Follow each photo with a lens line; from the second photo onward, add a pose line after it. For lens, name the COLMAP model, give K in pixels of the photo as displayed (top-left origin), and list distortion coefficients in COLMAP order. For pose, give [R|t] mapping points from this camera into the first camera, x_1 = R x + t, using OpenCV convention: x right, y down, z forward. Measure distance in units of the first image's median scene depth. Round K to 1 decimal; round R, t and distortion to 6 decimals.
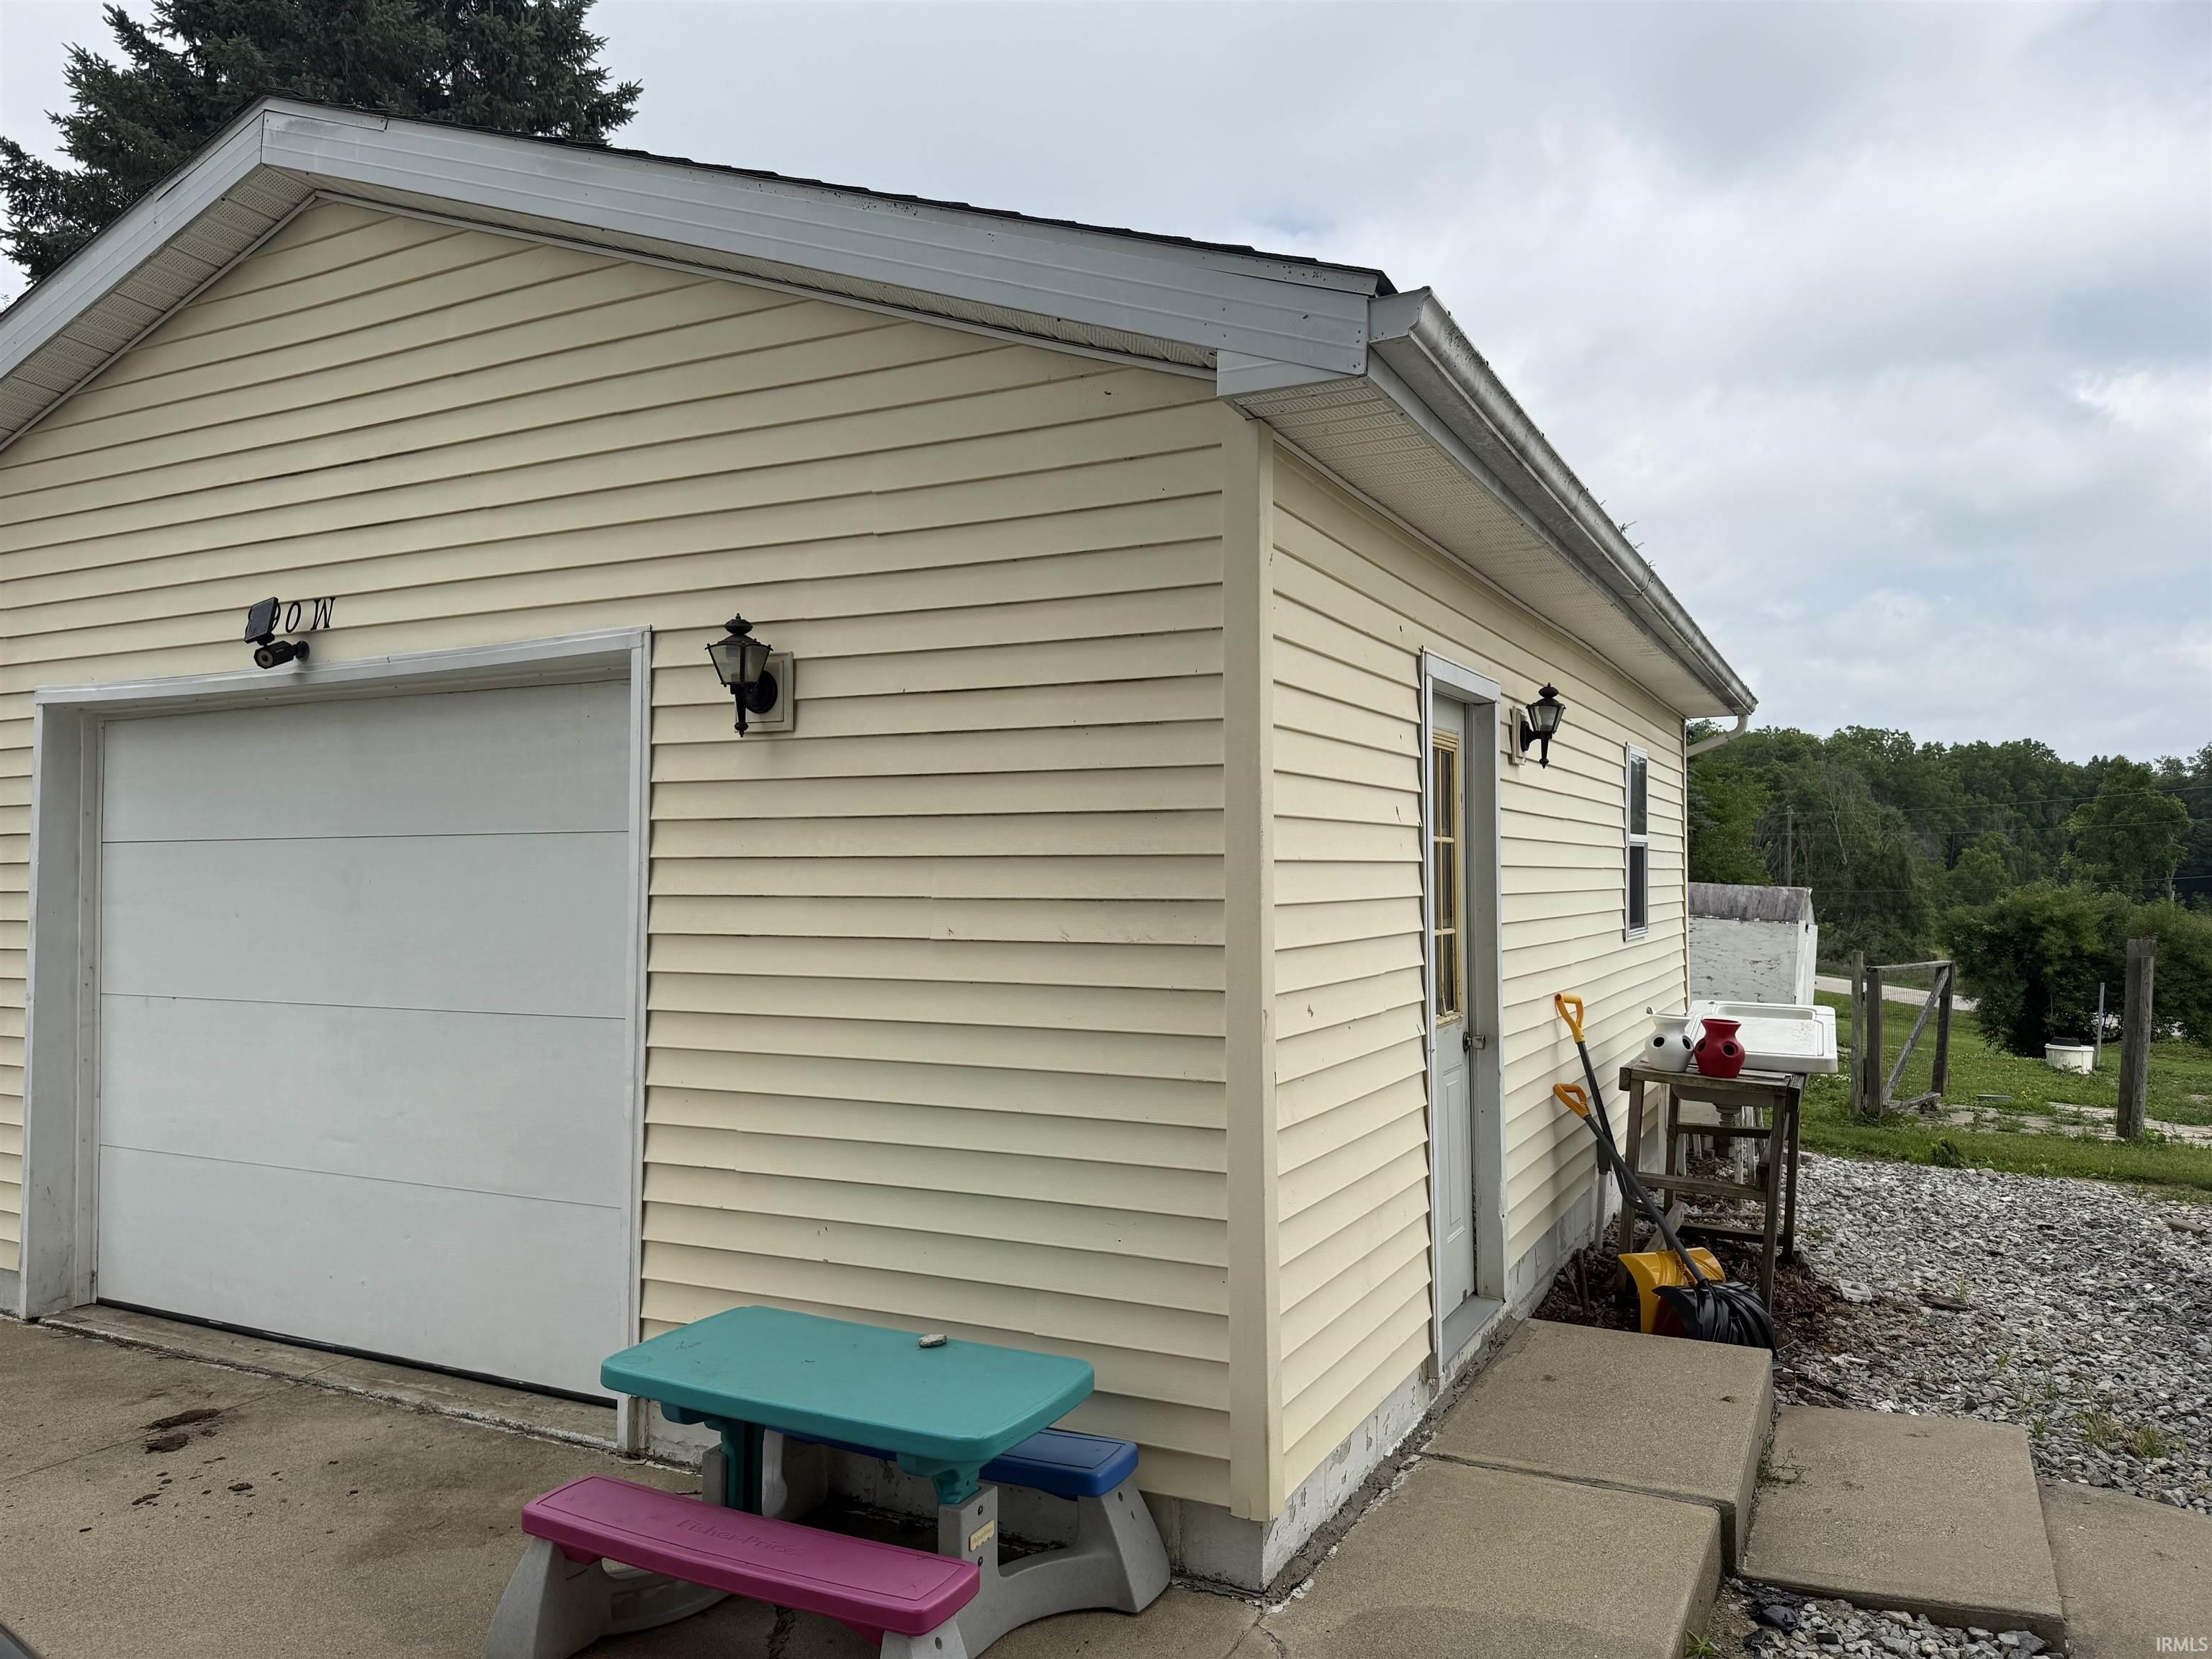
lens RADIAL K [[1537.2, 0, 1110.3], [0, 1537.2, 823.8], [0, 0, 1]] dist [0.022470, -0.028163]
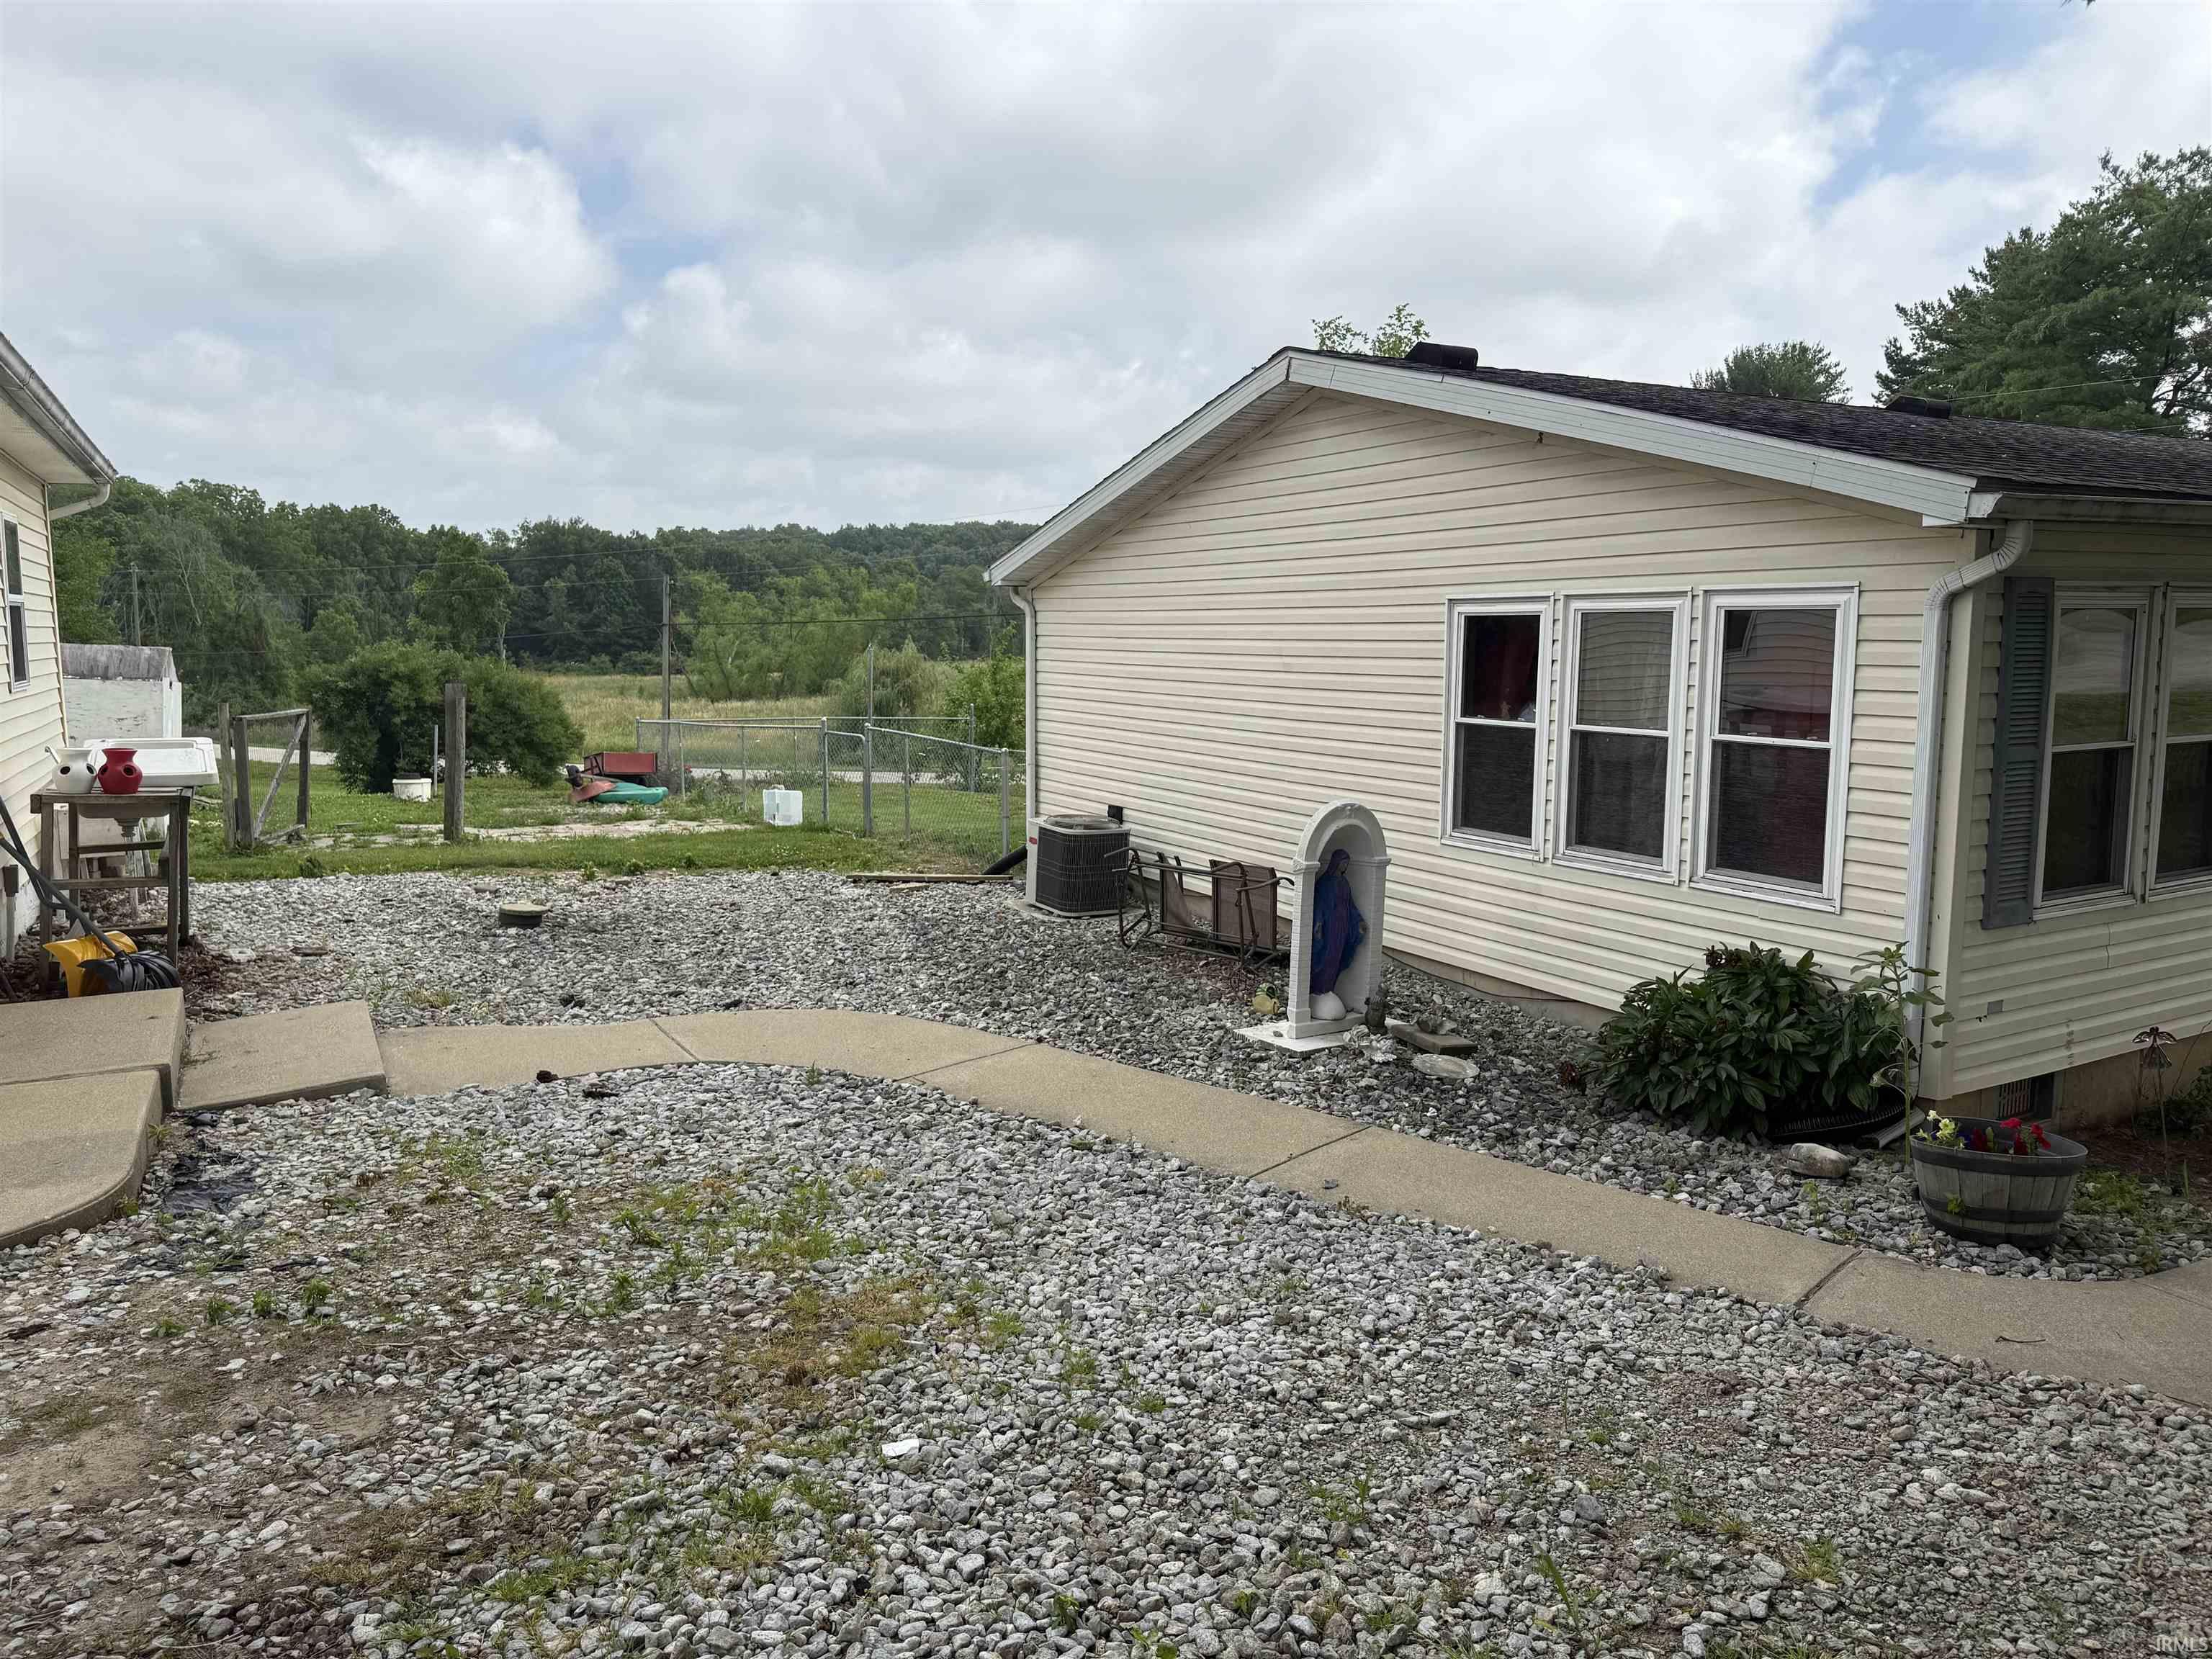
lens RADIAL K [[1537.2, 0, 1110.3], [0, 1537.2, 823.8], [0, 0, 1]] dist [0.022470, -0.028163]
pose [[0.561397, -0.105713, 0.820767, -0.100893], [-0.021236, 0.989640, 0.141989, -0.003063], [-0.827274, -0.097142, 0.553336, -0.194407]]
